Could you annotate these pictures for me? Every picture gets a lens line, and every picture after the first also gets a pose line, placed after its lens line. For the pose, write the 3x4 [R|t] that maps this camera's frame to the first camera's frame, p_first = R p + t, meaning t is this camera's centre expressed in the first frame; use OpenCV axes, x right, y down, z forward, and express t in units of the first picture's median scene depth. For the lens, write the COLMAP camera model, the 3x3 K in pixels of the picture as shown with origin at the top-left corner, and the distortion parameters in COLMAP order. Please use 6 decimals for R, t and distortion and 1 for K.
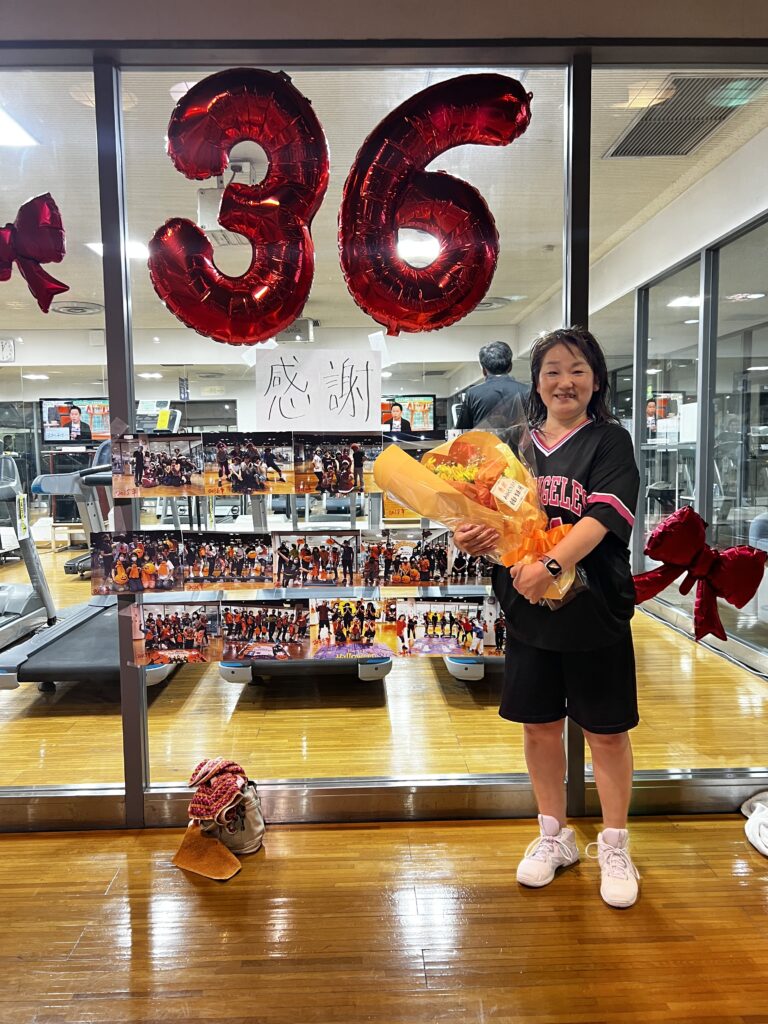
lens RADIAL K [[762.6, 0, 384.0], [0, 762.6, 512.0], [0, 0, 1]] dist [0.039836, -0.052366]
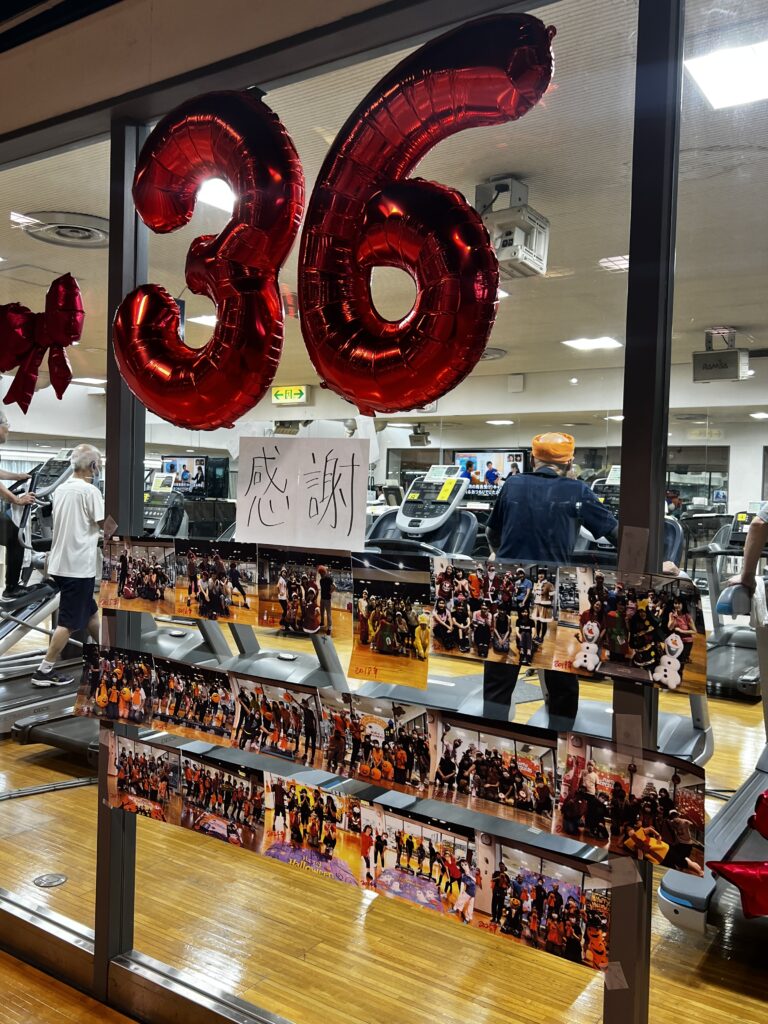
lens RADIAL K [[871.8, 0, 384.0], [0, 871.8, 512.0], [0, 0, 1]] dist [0.128199, -0.471700]
pose [[0.801325, 0.044666, -0.596560, 0.487912], [-0.081086, 0.996115, -0.034337, -0.115361], [0.592709, 0.075888, 0.801834, 0.372869]]
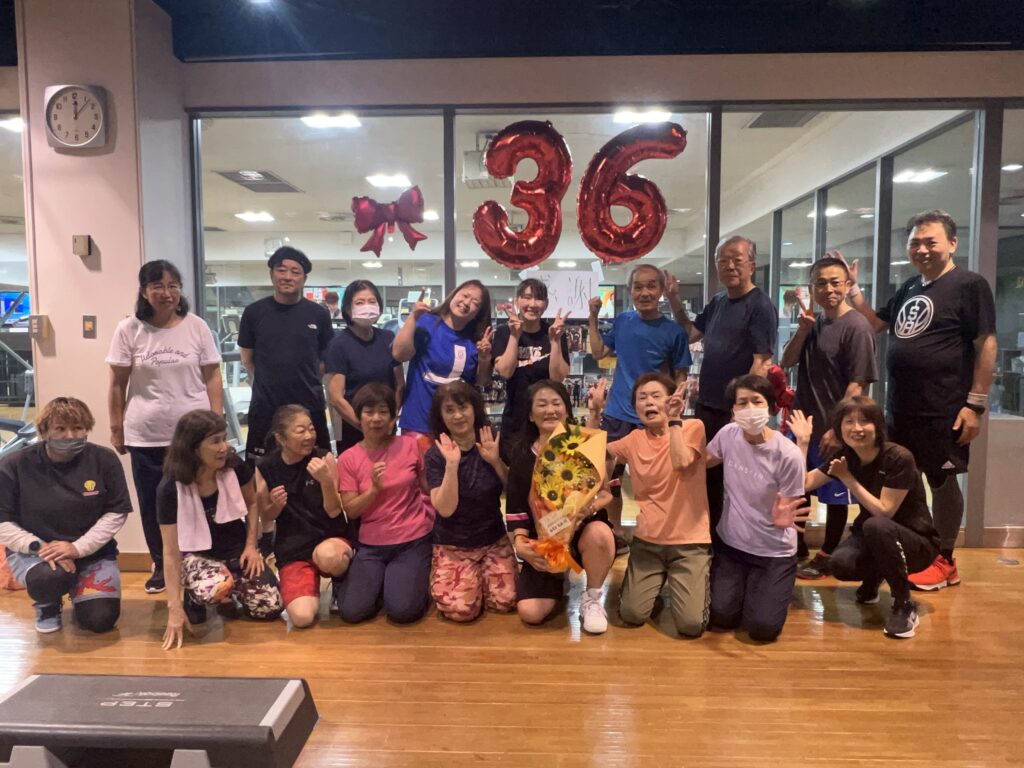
lens RADIAL K [[711.5, 0, 512.0], [0, 711.5, 384.0], [0, 0, 1]] dist [-0.011098, -0.001102]
pose [[0.997611, 0.017565, -0.066806, -0.086702], [-0.017924, 0.999828, -0.004777, 0.054782], [0.066711, 0.005964, 0.997755, -0.622410]]
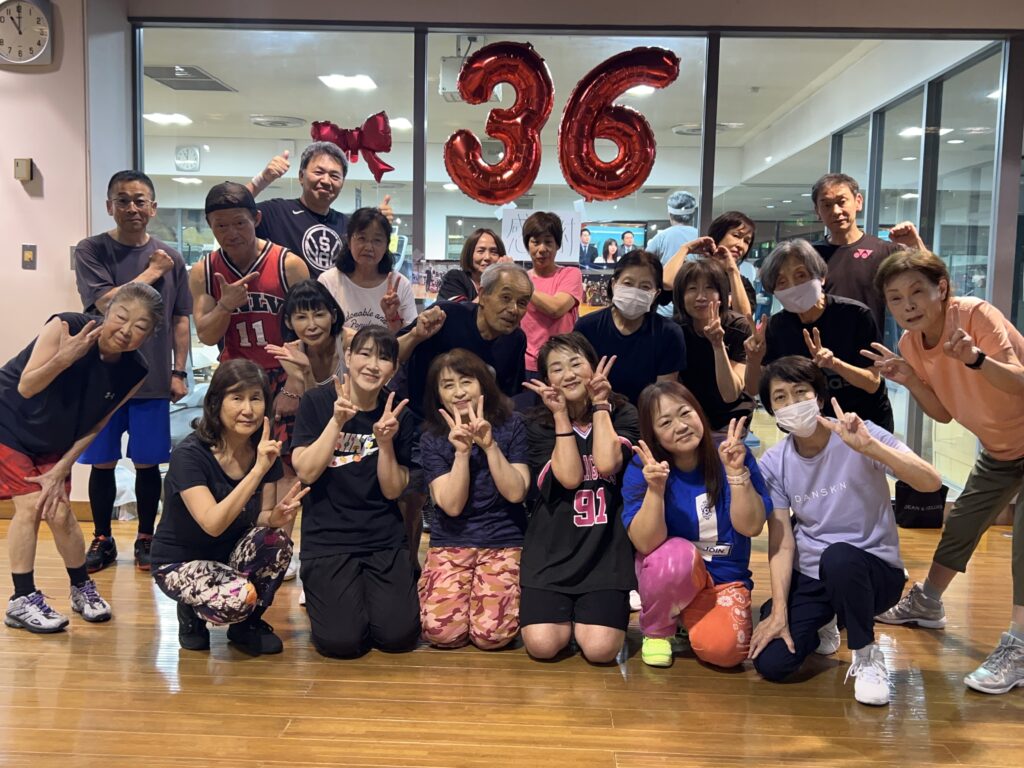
lens RADIAL K [[1063.3, 0, 512.0], [0, 1063.3, 384.0], [0, 0, 1]] dist [0.014443, -0.019639]
pose [[0.996367, 0.043825, -0.073017, 0.028979], [-0.042806, 0.998964, 0.015469, 0.117161], [0.073620, -0.012287, 0.997211, -1.195248]]
